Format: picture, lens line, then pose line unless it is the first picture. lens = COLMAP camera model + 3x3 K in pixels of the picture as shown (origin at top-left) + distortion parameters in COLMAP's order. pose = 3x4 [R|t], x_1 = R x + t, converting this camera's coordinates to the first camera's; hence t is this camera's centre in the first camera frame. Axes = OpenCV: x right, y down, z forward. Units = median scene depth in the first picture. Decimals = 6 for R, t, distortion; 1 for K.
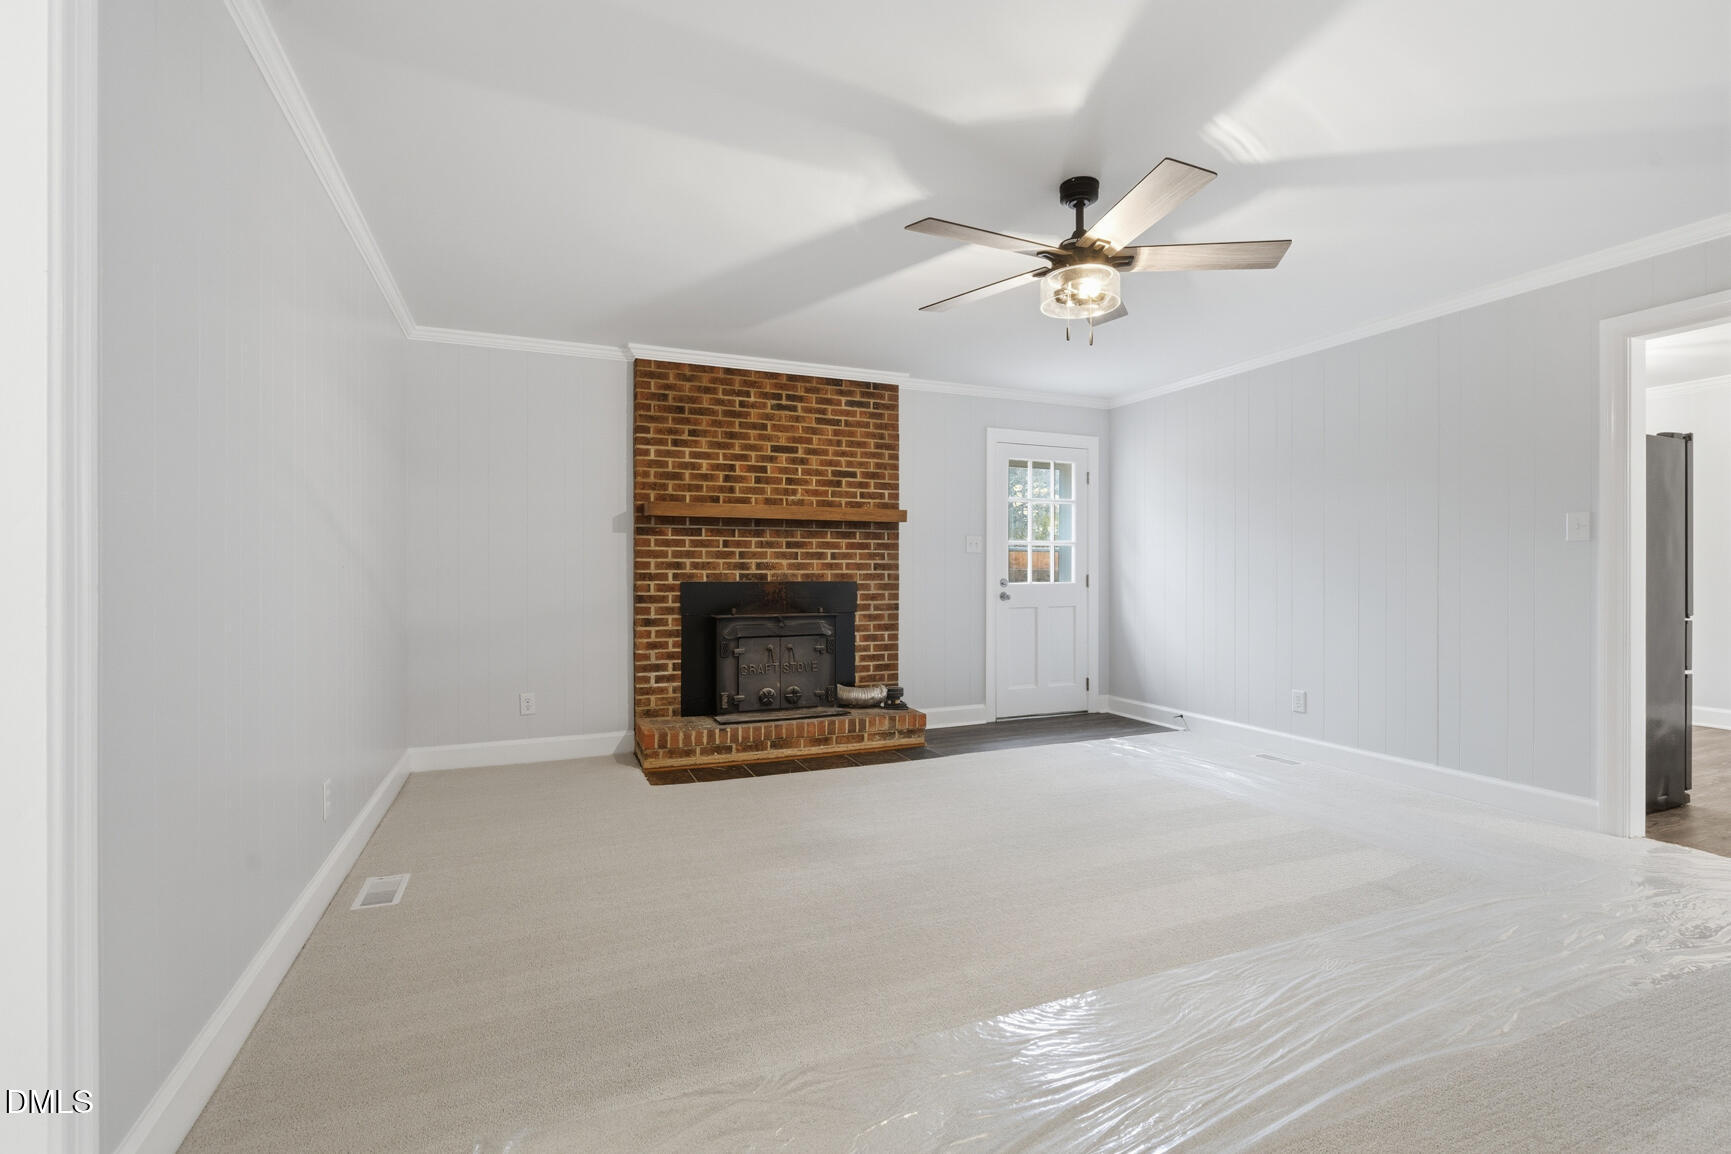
lens RADIAL K [[791.3, 0, 855.7], [0, 791.3, 580.5], [0, 0, 1]] dist [0.001110, 0.000323]
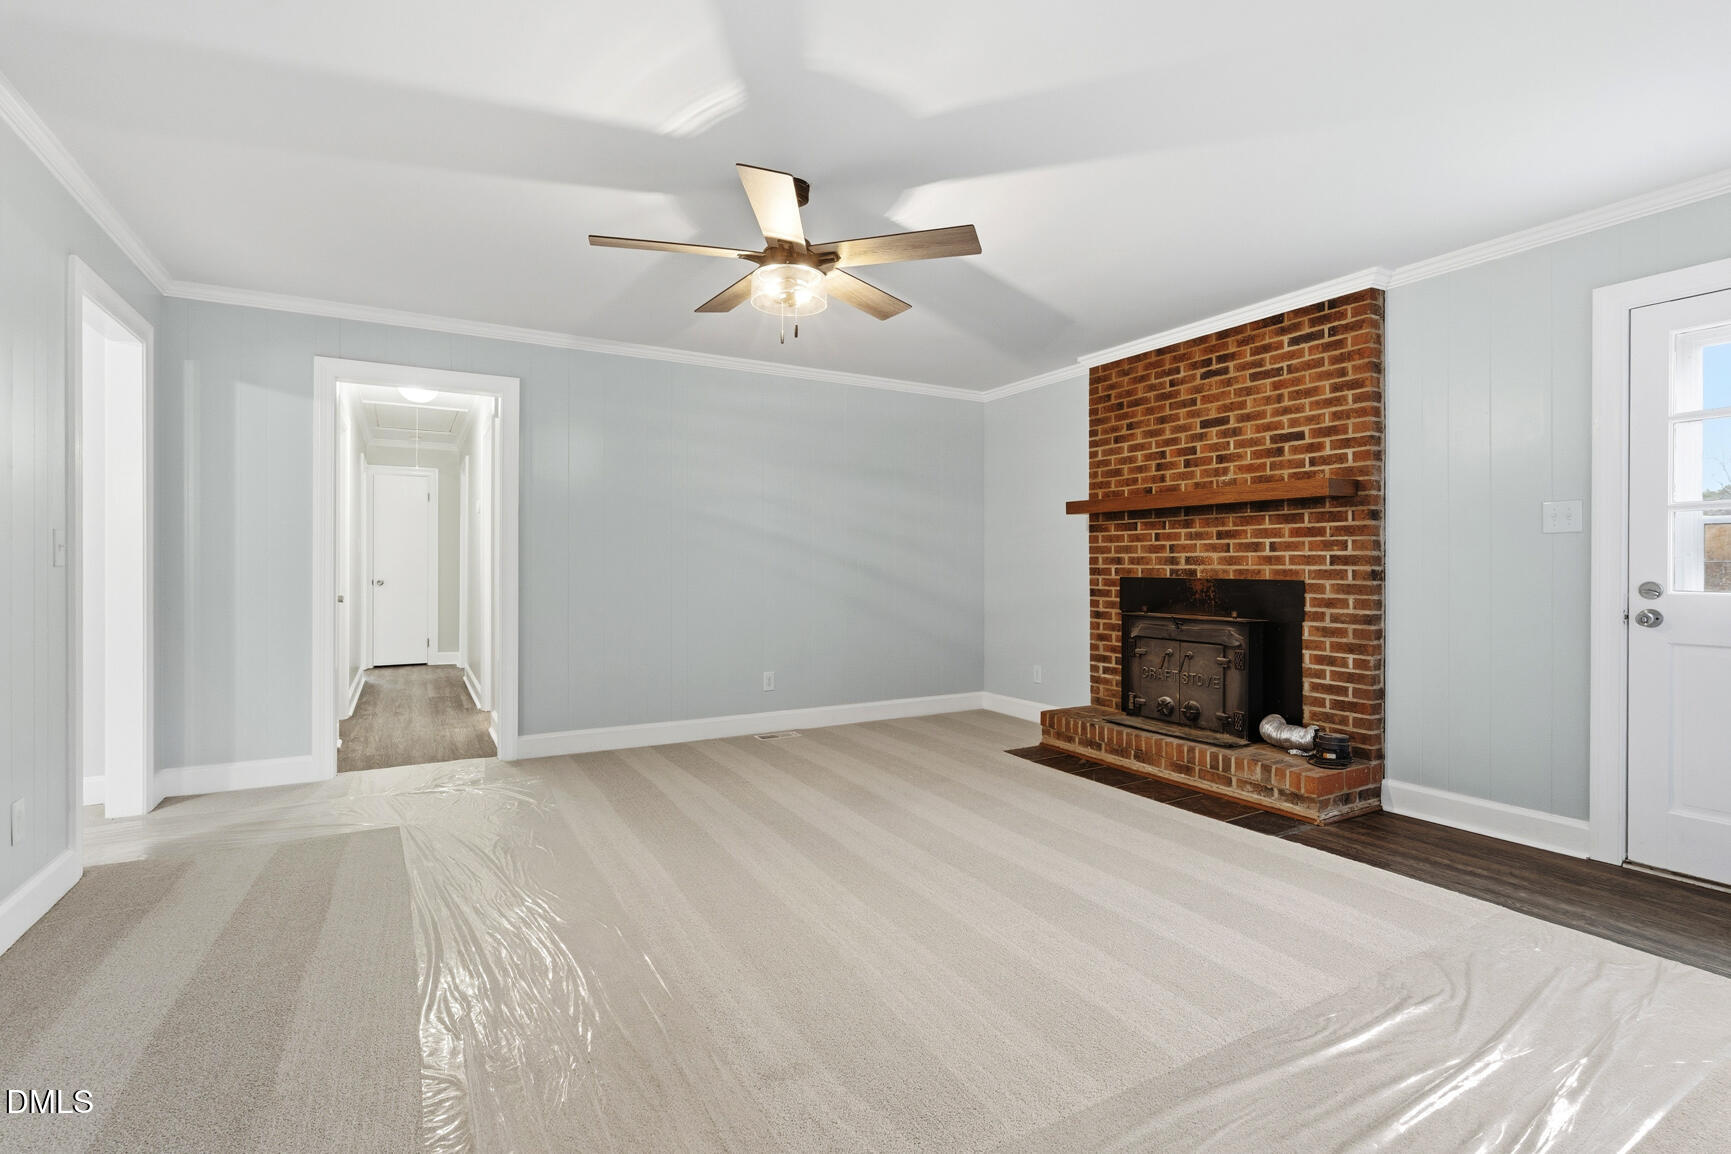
lens RADIAL K [[791.3, 0, 858.5], [0, 791.3, 569.7], [0, 0, 1]] dist [0.001110, 0.000323]
pose [[0.129971, 0.005837, -0.991501, 0.703471], [-0.010618, 0.999934, 0.004495, -0.008065], [0.991461, 0.009943, 0.130025, 0.516601]]
